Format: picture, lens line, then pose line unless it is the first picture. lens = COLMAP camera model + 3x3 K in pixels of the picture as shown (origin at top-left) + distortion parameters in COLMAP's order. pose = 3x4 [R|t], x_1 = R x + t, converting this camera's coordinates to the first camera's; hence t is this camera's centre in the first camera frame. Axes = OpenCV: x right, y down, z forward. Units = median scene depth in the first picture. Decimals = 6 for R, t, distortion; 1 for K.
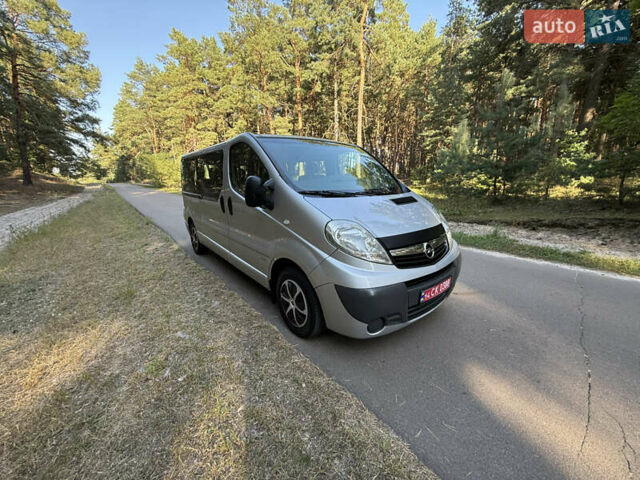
lens RADIAL K [[251.4, 0, 317.6], [0, 251.4, 239.0], [0, 0, 1]] dist [0.000150, 0.000009]
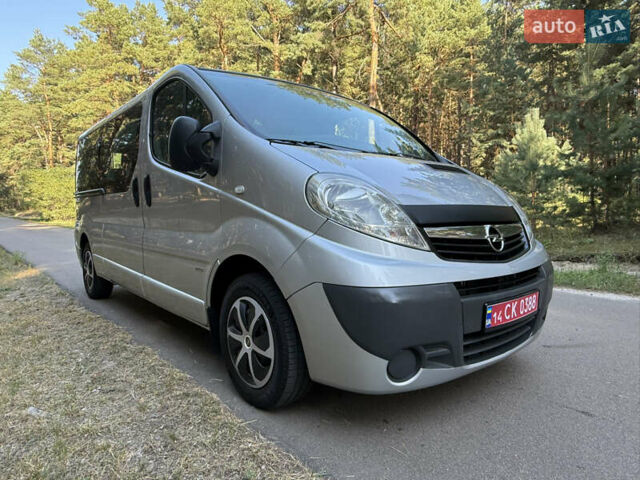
lens RADIAL K [[413.8, 0, 313.3], [0, 413.8, 241.5], [0, 0, 1]] dist [0.000189, 0.001047]
pose [[0.999902, 0.000102, 0.014011, 0.012639], [0.002148, 0.987034, -0.160498, 0.086336], [-0.013846, 0.160512, 0.986937, 0.044562]]
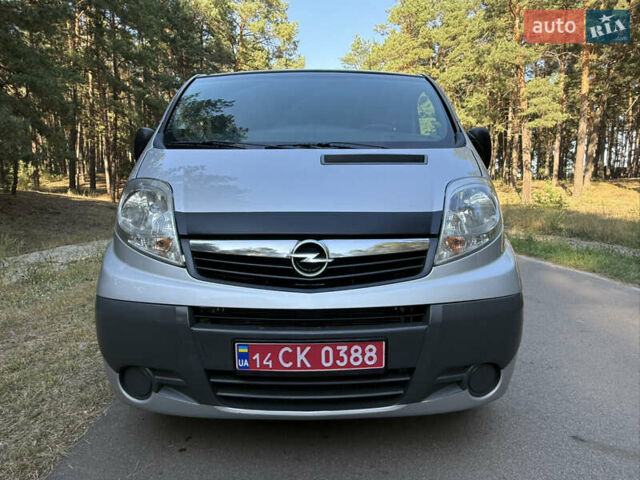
lens RADIAL K [[416.4, 0, 320.0], [0, 416.4, 240.0], [0, 0, 1]] dist [-0.003246, 0.000422]
pose [[0.791611, 0.071682, -0.606807, 0.380245], [-0.141391, 0.987630, -0.067784, 0.026022], [0.594442, 0.139456, 0.791954, 0.199899]]
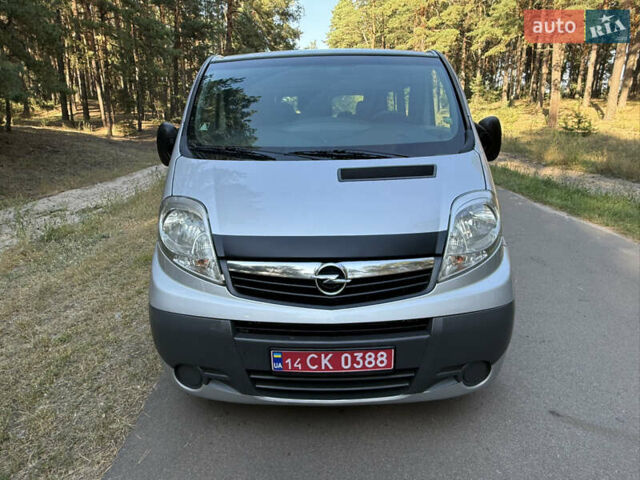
lens RADIAL K [[438.1, 0, 316.7], [0, 438.1, 237.4], [0, 0, 1]] dist [-0.001674, -0.000895]
pose [[0.776852, 0.160781, -0.608811, 0.404107], [-0.130227, 0.986973, 0.094478, -0.048708], [0.616070, 0.005889, 0.787669, 0.135255]]
